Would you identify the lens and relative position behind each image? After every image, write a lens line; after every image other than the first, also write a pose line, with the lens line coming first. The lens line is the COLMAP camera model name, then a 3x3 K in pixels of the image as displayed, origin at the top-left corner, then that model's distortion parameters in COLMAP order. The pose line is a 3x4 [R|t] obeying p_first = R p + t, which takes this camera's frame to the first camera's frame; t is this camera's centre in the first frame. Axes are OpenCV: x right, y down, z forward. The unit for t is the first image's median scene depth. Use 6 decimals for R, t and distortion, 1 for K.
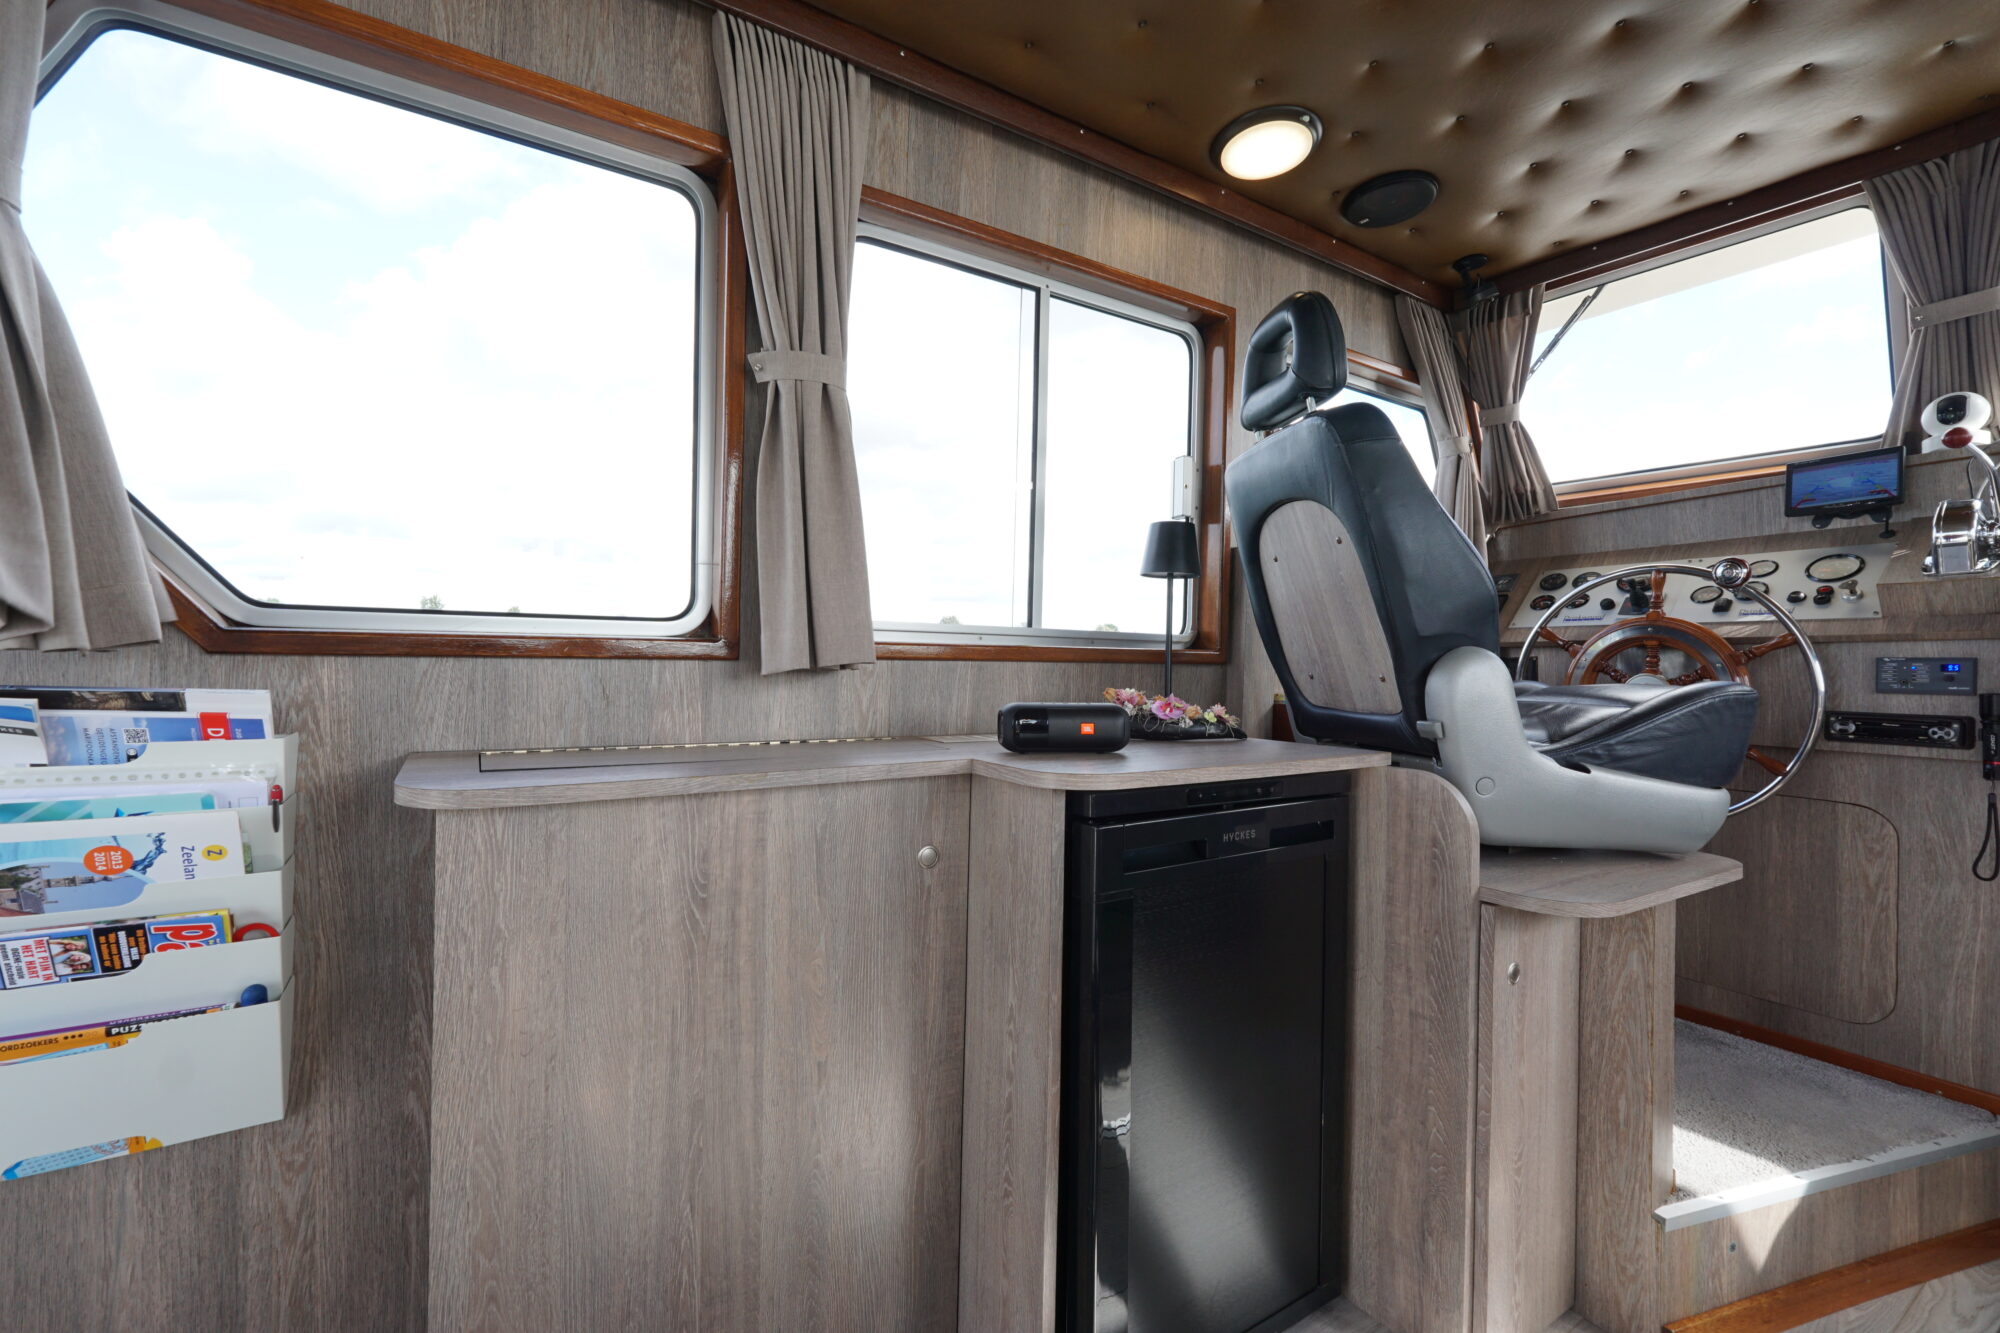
lens RADIAL K [[840.9, 0, 996.4], [0, 840.9, 663.5], [0, 0, 1]] dist [-0.018084, 0.007073]
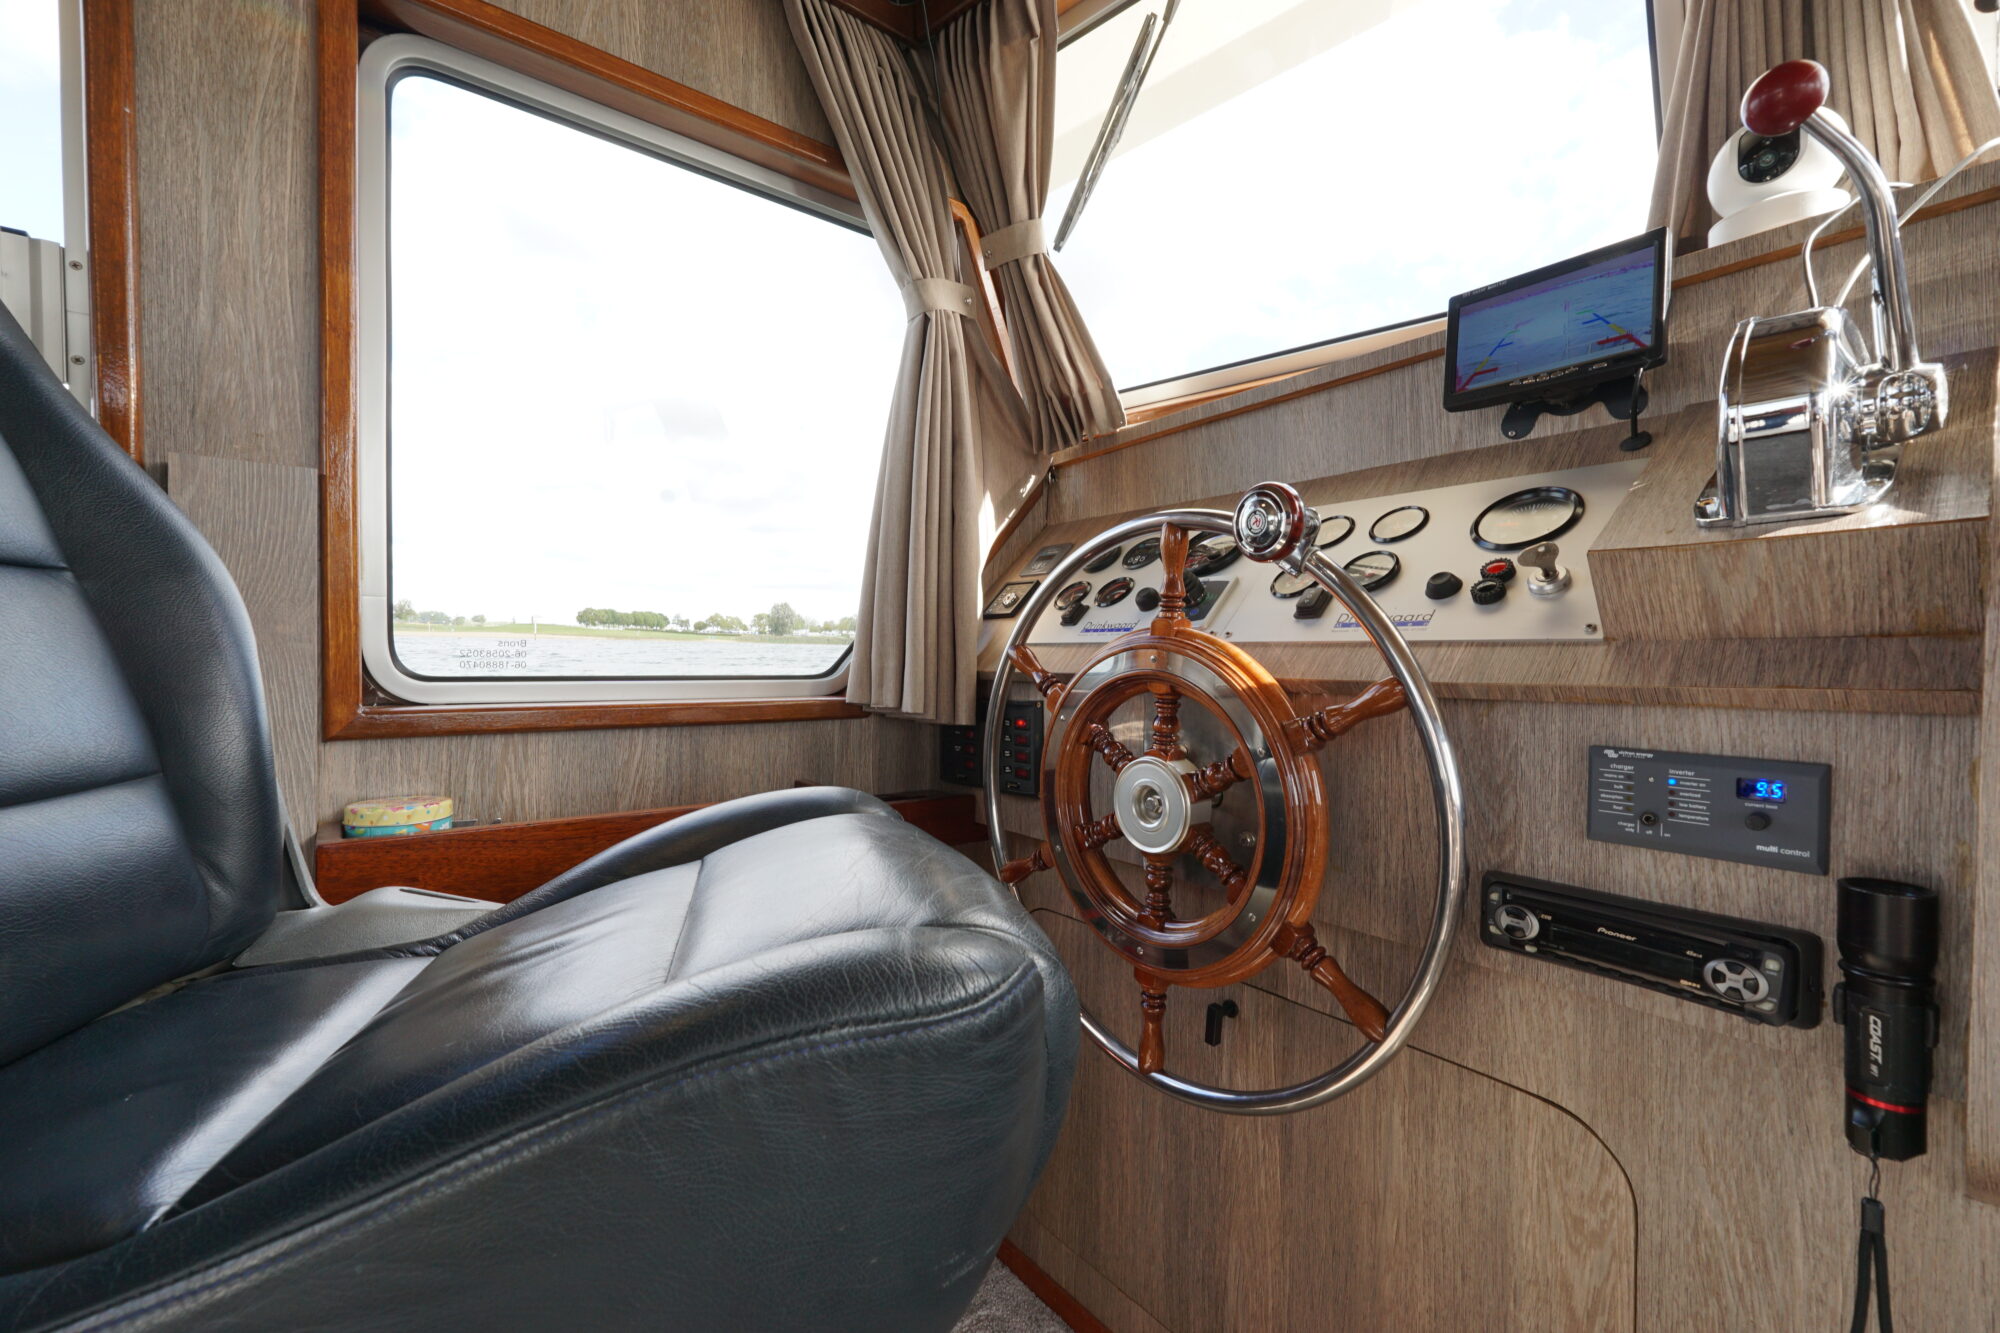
lens RADIAL K [[840.9, 0, 996.2], [0, 840.9, 665.0], [0, 0, 1]] dist [-0.018084, 0.007073]
pose [[0.994102, -0.004144, 0.108370, 0.737265], [0.002708, 0.999907, 0.013394, -0.049012], [-0.108415, -0.013021, 0.994020, 0.641658]]
